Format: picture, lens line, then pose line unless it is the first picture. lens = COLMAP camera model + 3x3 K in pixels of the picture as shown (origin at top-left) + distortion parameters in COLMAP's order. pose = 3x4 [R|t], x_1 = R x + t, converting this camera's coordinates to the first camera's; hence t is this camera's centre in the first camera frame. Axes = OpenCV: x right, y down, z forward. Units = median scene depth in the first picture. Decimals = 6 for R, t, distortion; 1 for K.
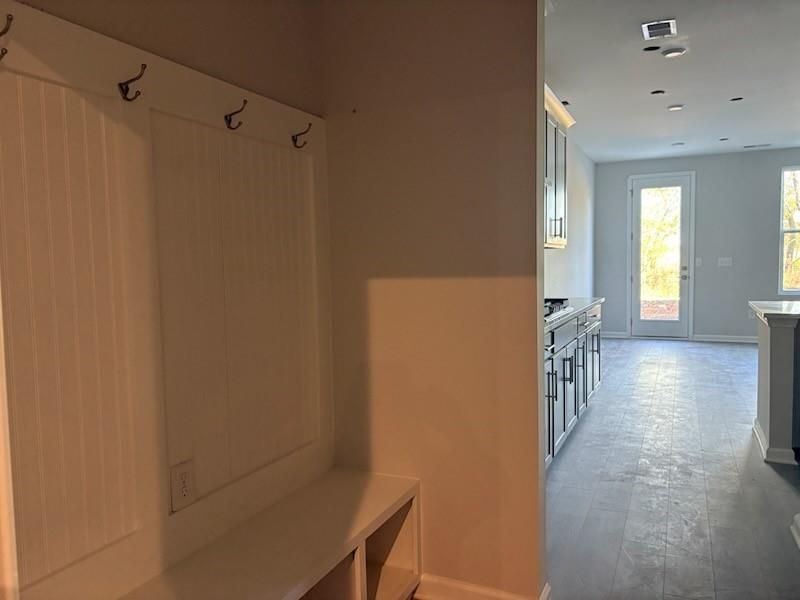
lens RADIAL K [[607.8, 0, 404.6], [0, 607.8, 302.5], [0, 0, 1]] dist [0.039435, -0.026453]
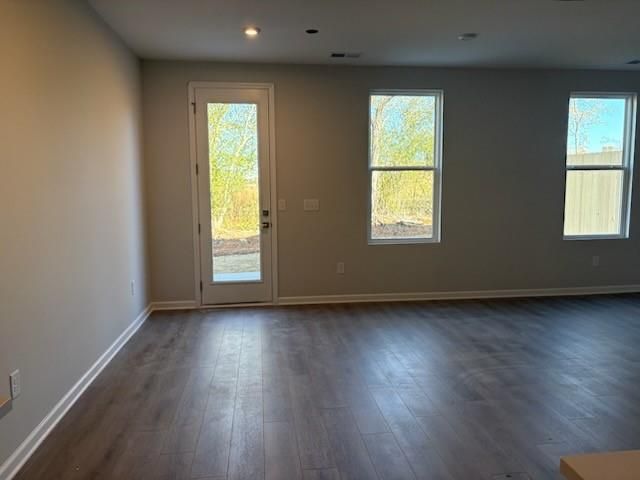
lens RADIAL K [[486.2, 0, 322.3], [0, 486.2, 238.5], [0, 0, 1]] dist [0.039435, -0.026453]
pose [[0.849457, -0.044632, 0.525766, 0.193363], [0.028033, 0.998826, 0.039498, -0.045090], [-0.526912, -0.018813, 0.849712, 0.437744]]
